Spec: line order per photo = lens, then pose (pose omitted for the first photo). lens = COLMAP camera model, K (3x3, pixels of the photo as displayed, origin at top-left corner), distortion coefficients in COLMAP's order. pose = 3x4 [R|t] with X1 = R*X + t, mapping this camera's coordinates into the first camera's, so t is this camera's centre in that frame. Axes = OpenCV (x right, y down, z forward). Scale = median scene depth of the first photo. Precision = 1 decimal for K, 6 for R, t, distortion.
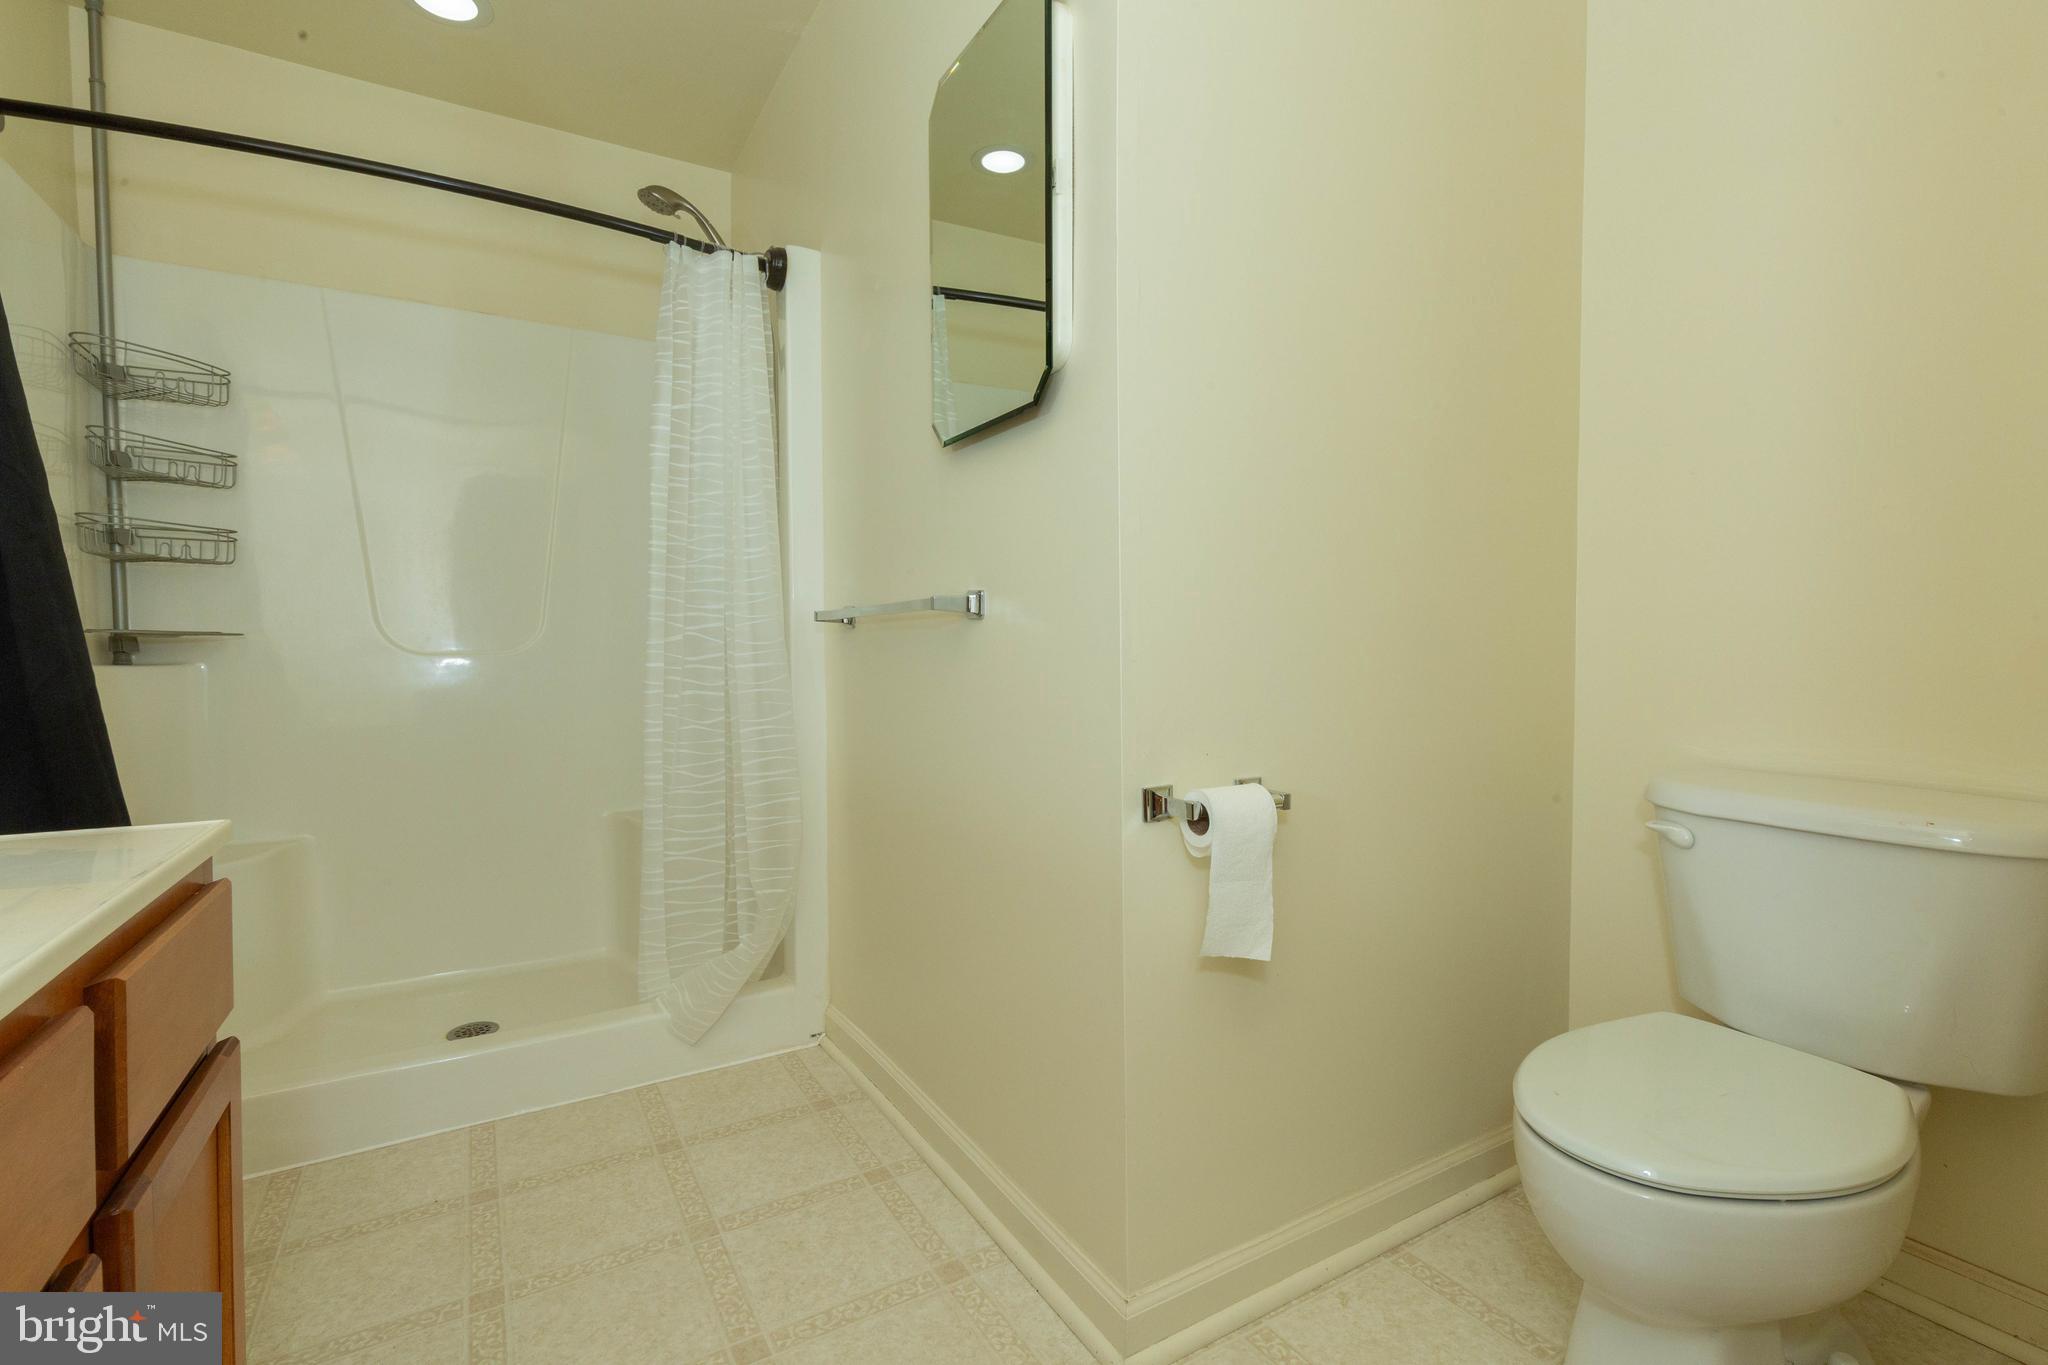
lens RADIAL K [[933.2, 0, 1031.6], [0, 933.2, 679.9], [0, 0, 1]] dist [0.004054, 0.000471]
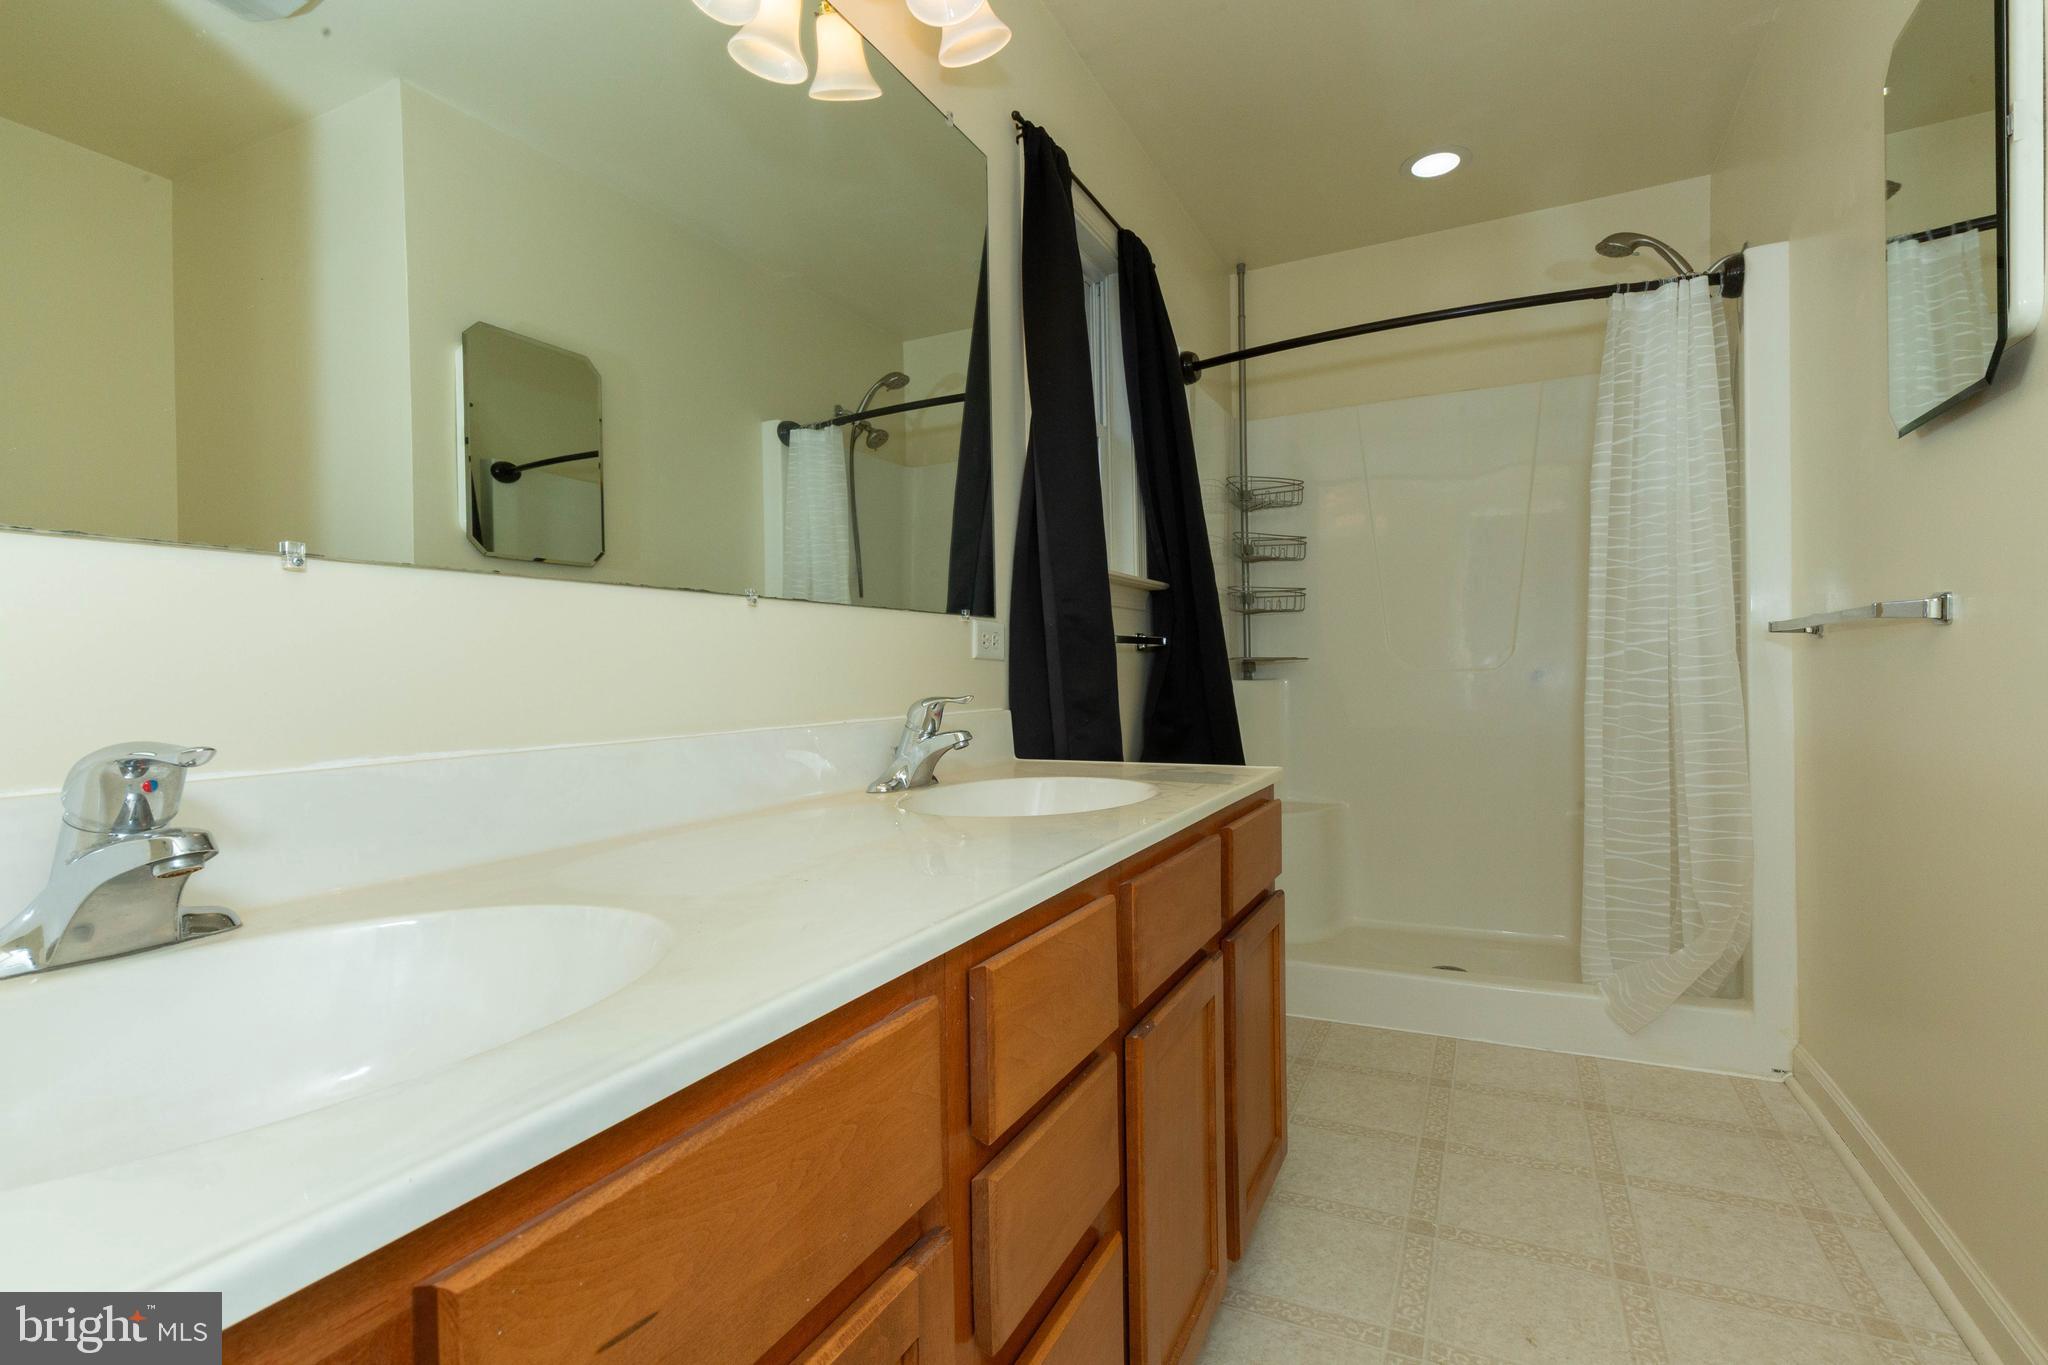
lens RADIAL K [[933.2, 0, 1031.6], [0, 933.2, 679.9], [0, 0, 1]] dist [0.004054, 0.000471]
pose [[0.533227, -0.001751, -0.845971, 0.175037], [-0.012882, 0.999865, -0.010189, 0.005629], [0.845874, 0.016331, 0.533132, -0.155026]]
